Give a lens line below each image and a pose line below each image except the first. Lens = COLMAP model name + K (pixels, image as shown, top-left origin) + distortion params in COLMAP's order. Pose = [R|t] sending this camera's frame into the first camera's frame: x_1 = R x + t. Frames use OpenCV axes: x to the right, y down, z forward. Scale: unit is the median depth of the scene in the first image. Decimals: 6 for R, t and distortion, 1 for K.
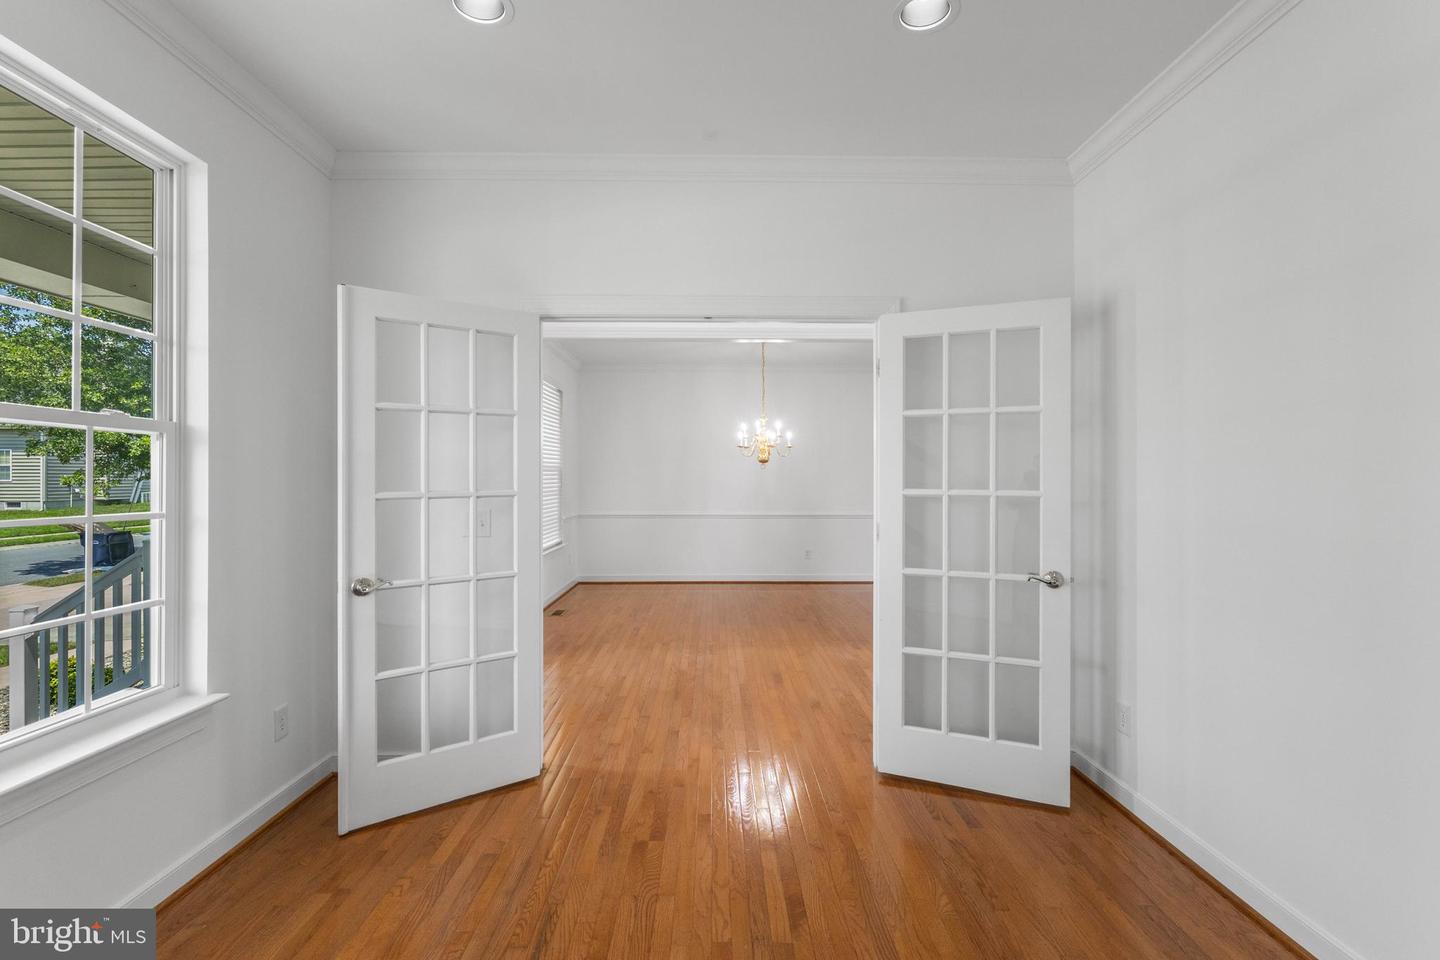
lens RADIAL K [[674.3, 0, 716.3], [0, 674.3, 478.8], [0, 0, 1]] dist [0.010491, 0.001293]
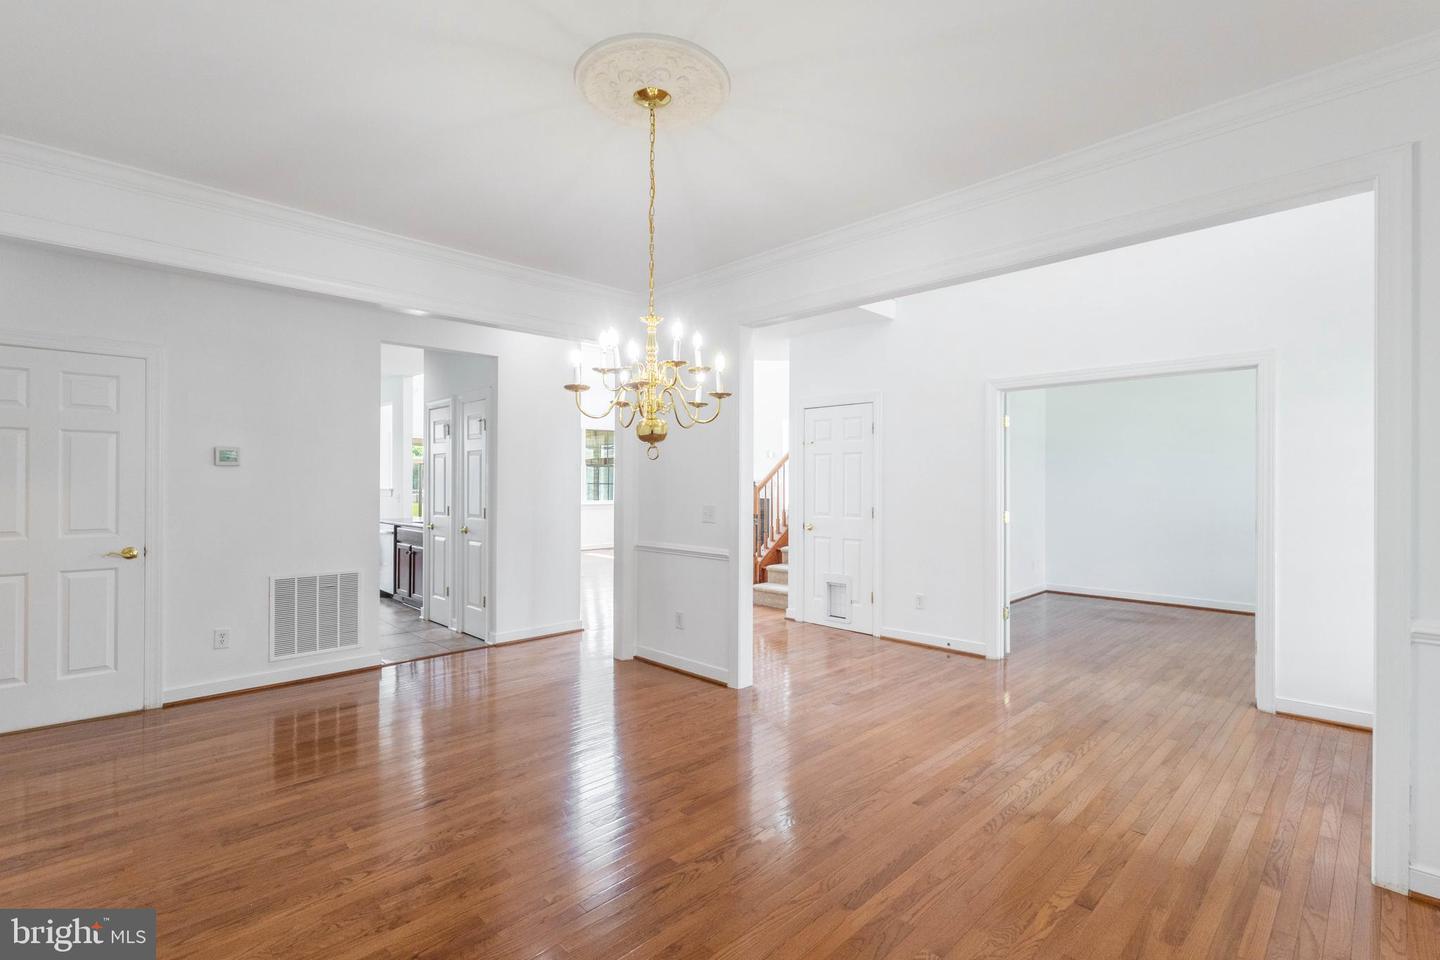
lens RADIAL K [[674.3, 0, 723.2], [0, 674.3, 482.9], [0, 0, 1]] dist [0.010491, 0.001293]
pose [[-0.708595, -0.000602, 0.705615, -0.307872], [-0.001929, 0.999998, -0.001084, -0.002855], [-0.705613, -0.002129, -0.708594, 1.811350]]
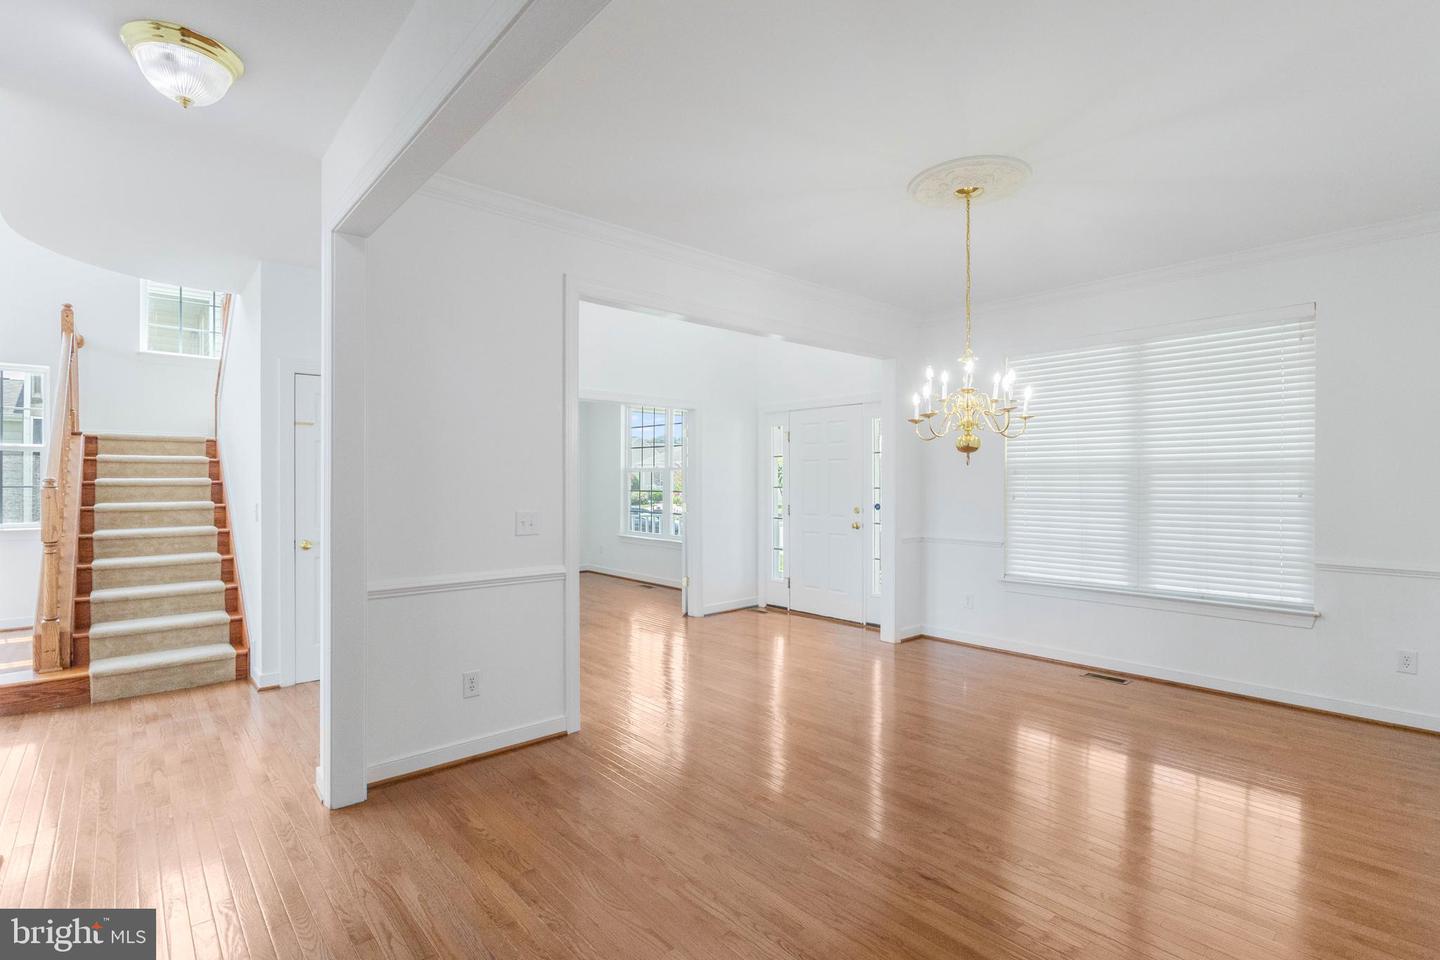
lens RADIAL K [[674.3, 0, 719.9], [0, 674.3, 478.6], [0, 0, 1]] dist [0.010491, 0.001293]
pose [[-0.738931, -0.004433, -0.673766, 0.861715], [-0.001853, 0.999988, -0.004547, -0.004447], [0.673779, -0.002112, -0.738930, 1.817048]]
